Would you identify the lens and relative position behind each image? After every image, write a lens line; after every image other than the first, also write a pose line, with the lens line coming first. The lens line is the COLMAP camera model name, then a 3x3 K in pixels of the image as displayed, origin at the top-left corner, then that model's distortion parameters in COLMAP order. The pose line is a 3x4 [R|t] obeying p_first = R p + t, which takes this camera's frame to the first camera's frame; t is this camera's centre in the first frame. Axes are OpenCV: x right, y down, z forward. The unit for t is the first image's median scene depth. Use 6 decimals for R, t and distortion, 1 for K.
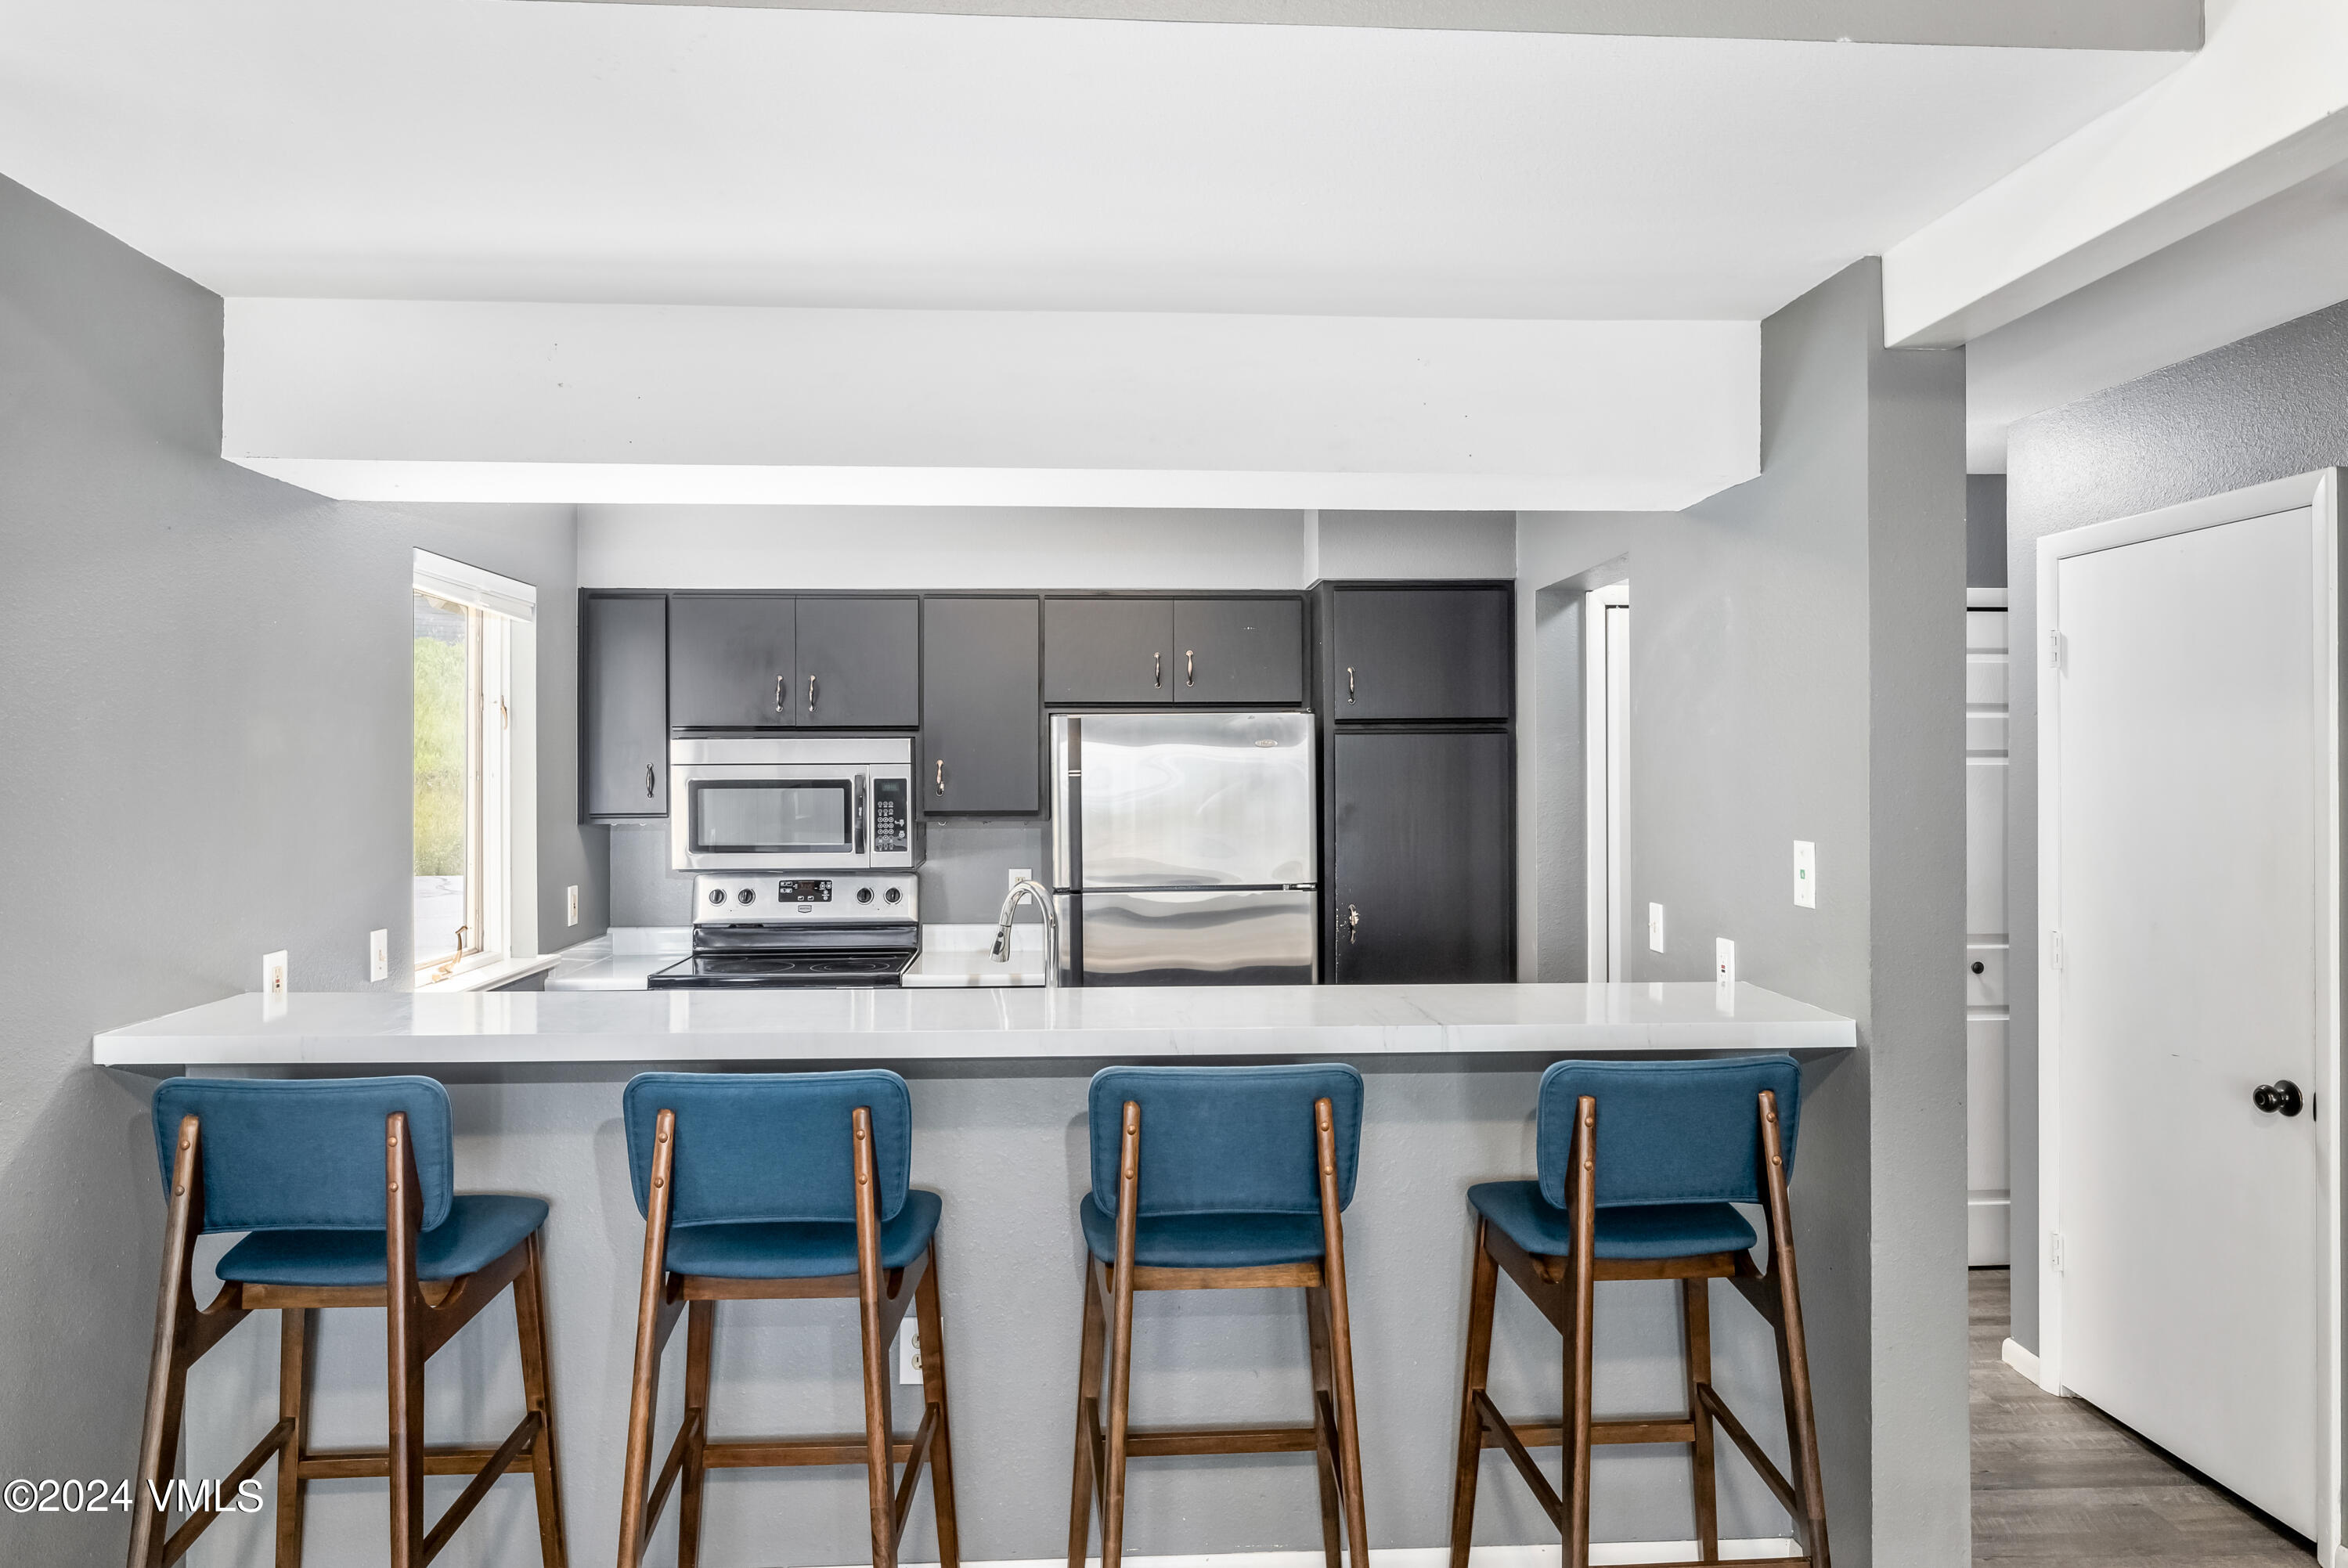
lens RADIAL K [[1487.0, 0, 1174.0], [0, 1487.0, 784.0], [0, 0, 1]] dist [0.003807, -0.000946]
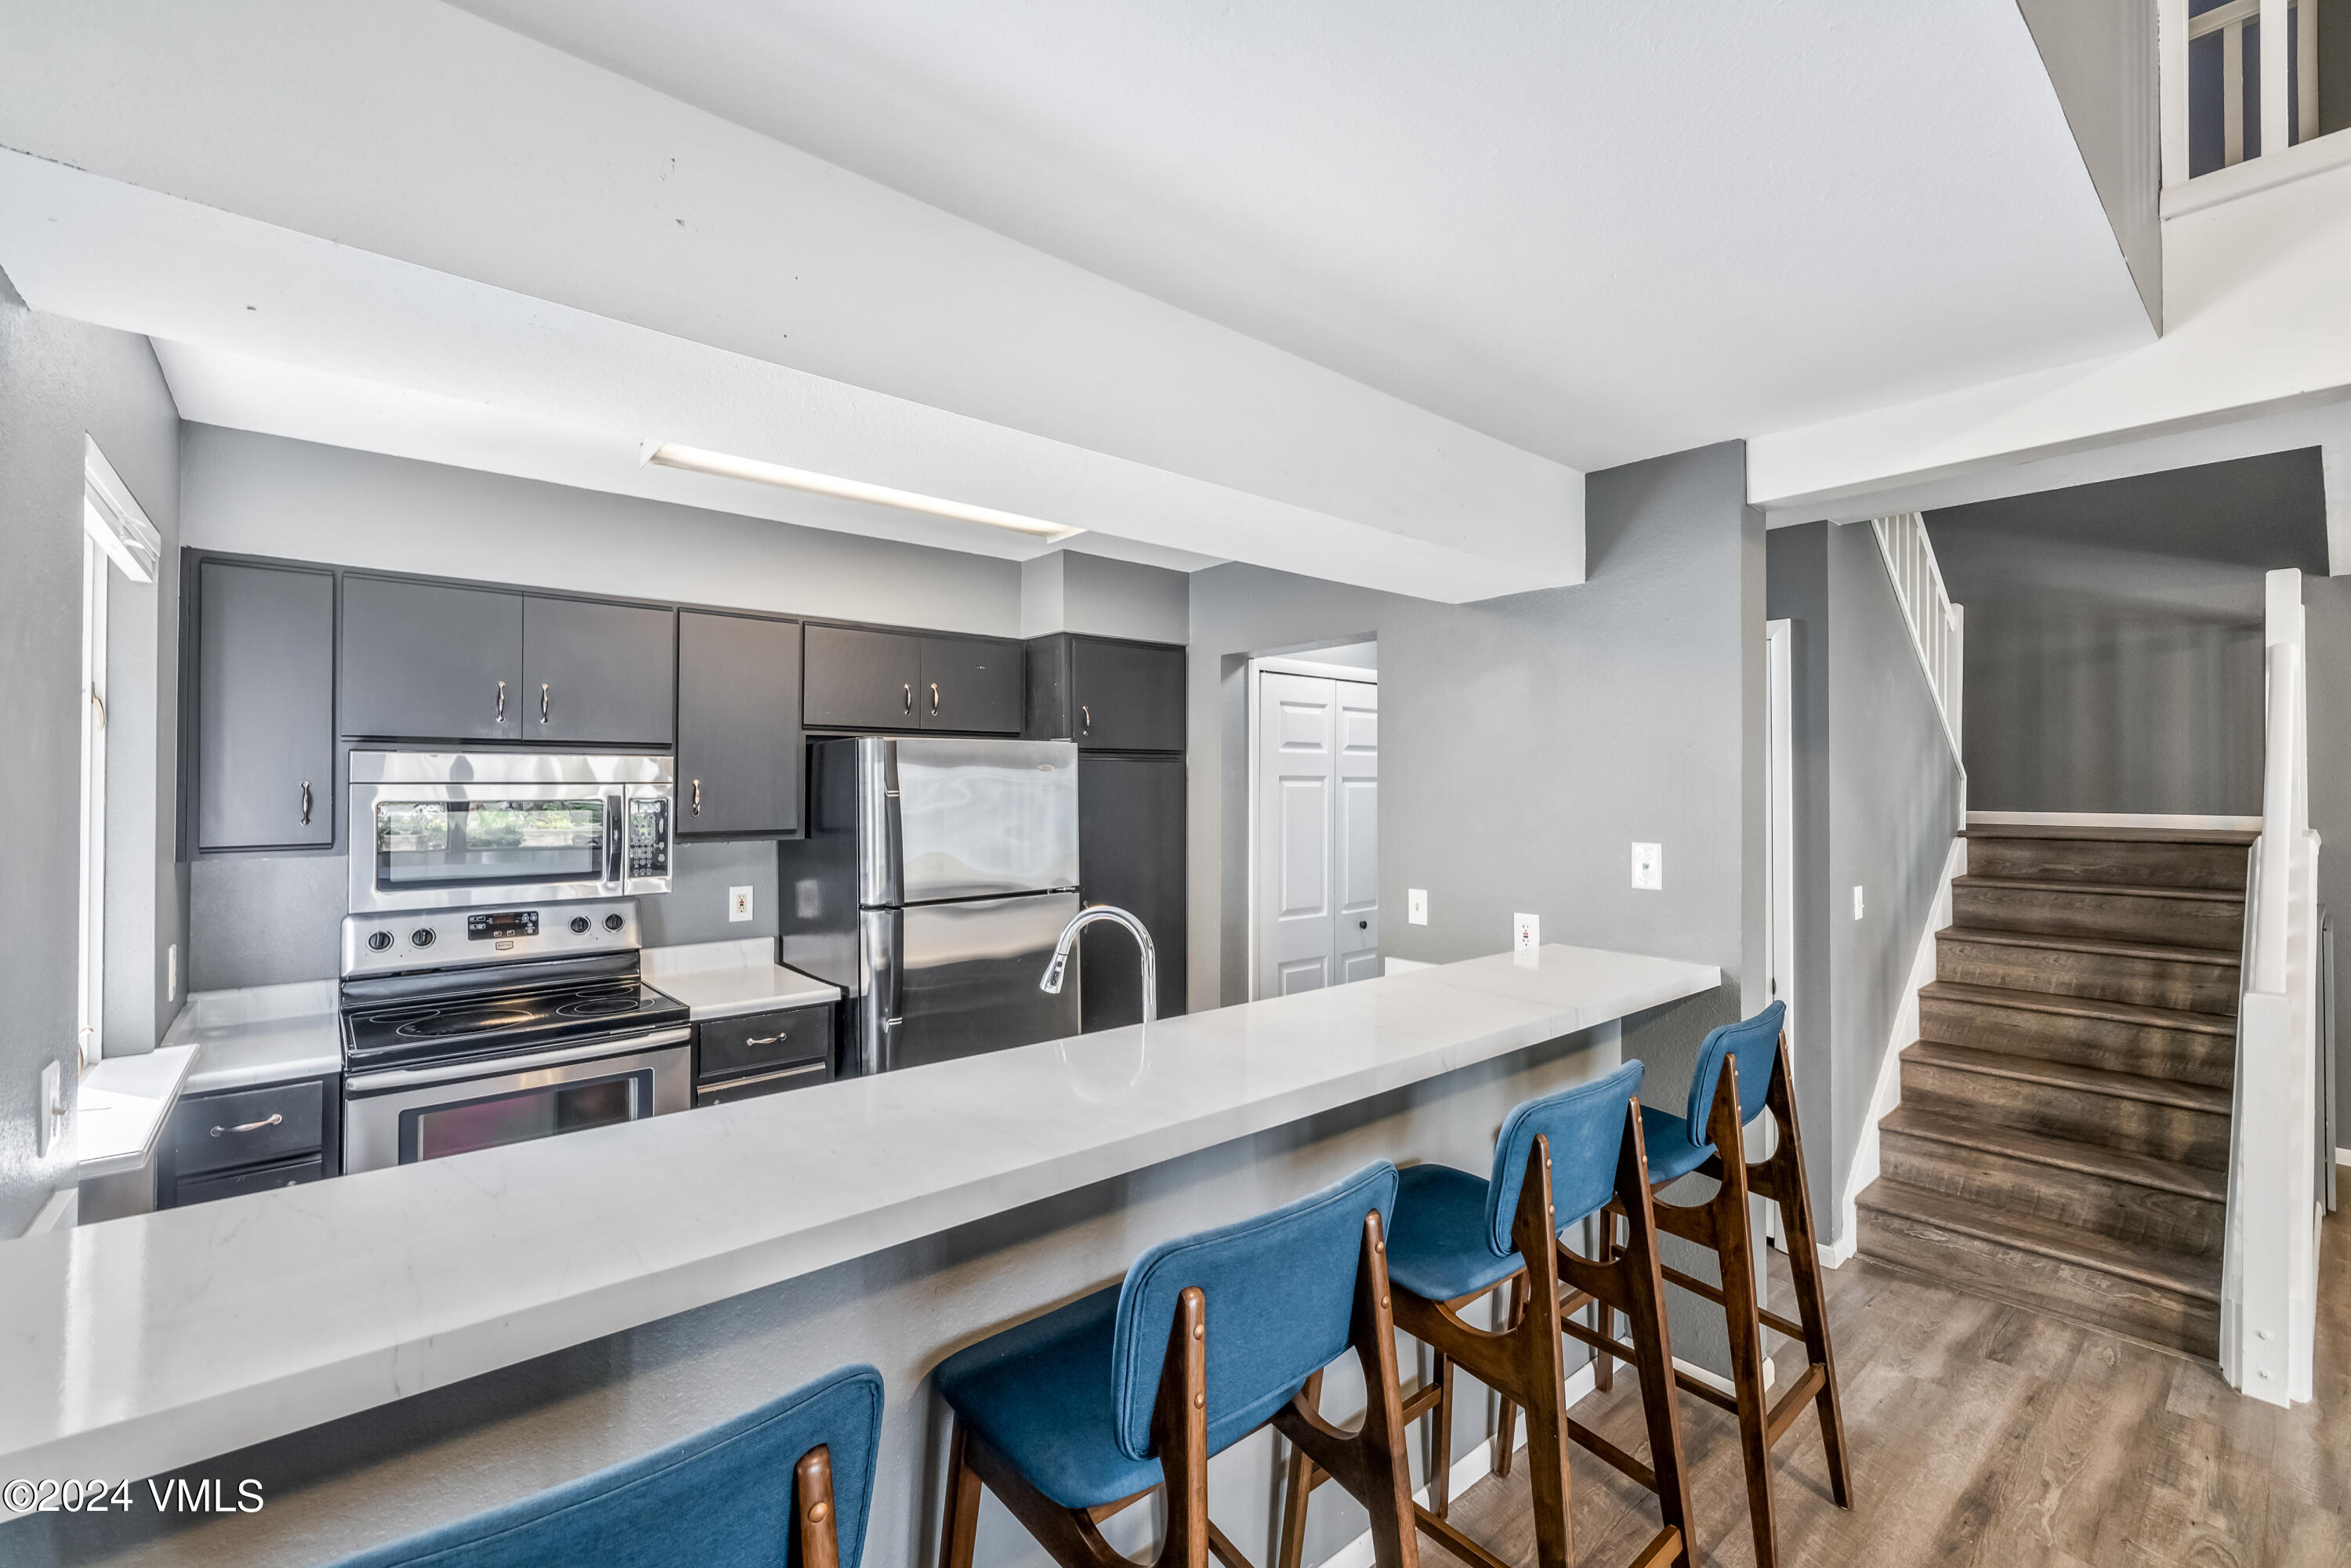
lens RADIAL K [[992.5, 0, 1175.5], [0, 992.5, 784.0], [0, 0, 1]] dist [0.004809, 0.000107]
pose [[0.803060, 0.004045, 0.595884, -0.299843], [0.003062, 0.999936, -0.010914, -0.005255], [-0.595890, 0.010589, 0.802996, 0.301105]]
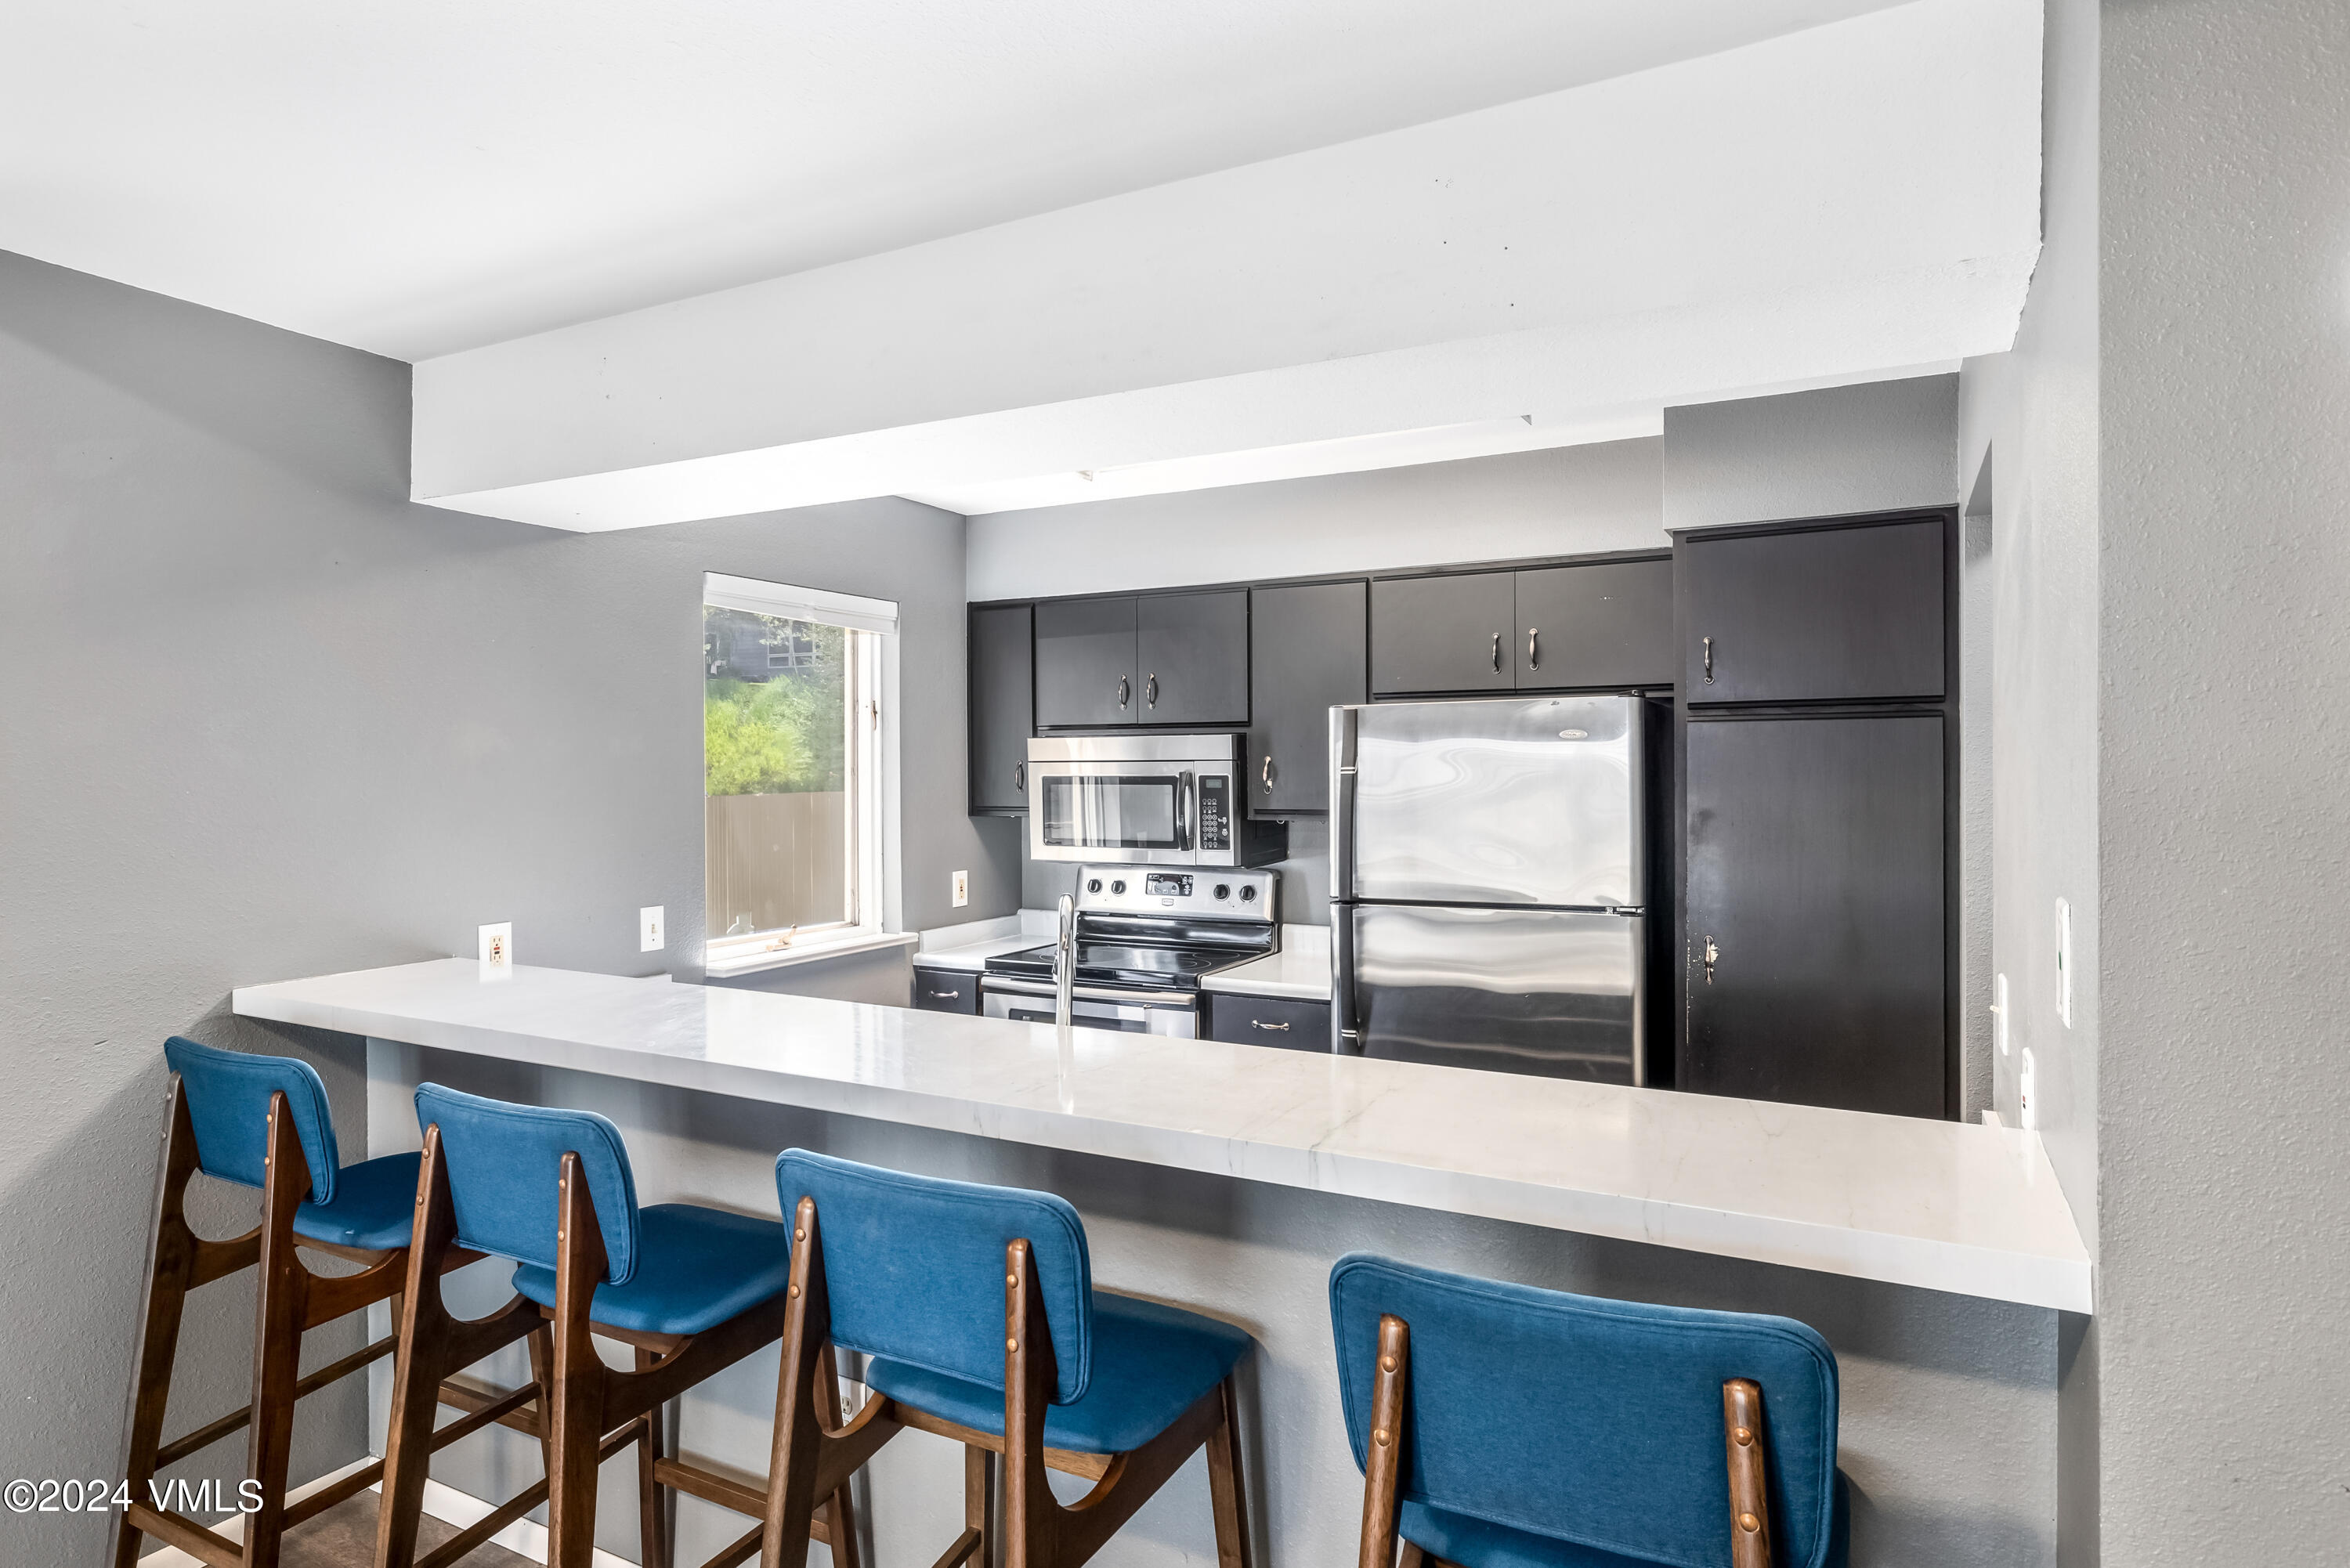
lens RADIAL K [[1297.3, 0, 1175.0], [0, 1297.3, 784.0], [0, 0, 1]] dist [0.002394, 0.000749]
pose [[0.851977, 0.007058, -0.523532, 0.237589], [-0.004549, 0.999971, 0.006077, -0.003069], [0.523559, -0.002796, 0.851985, 0.257790]]
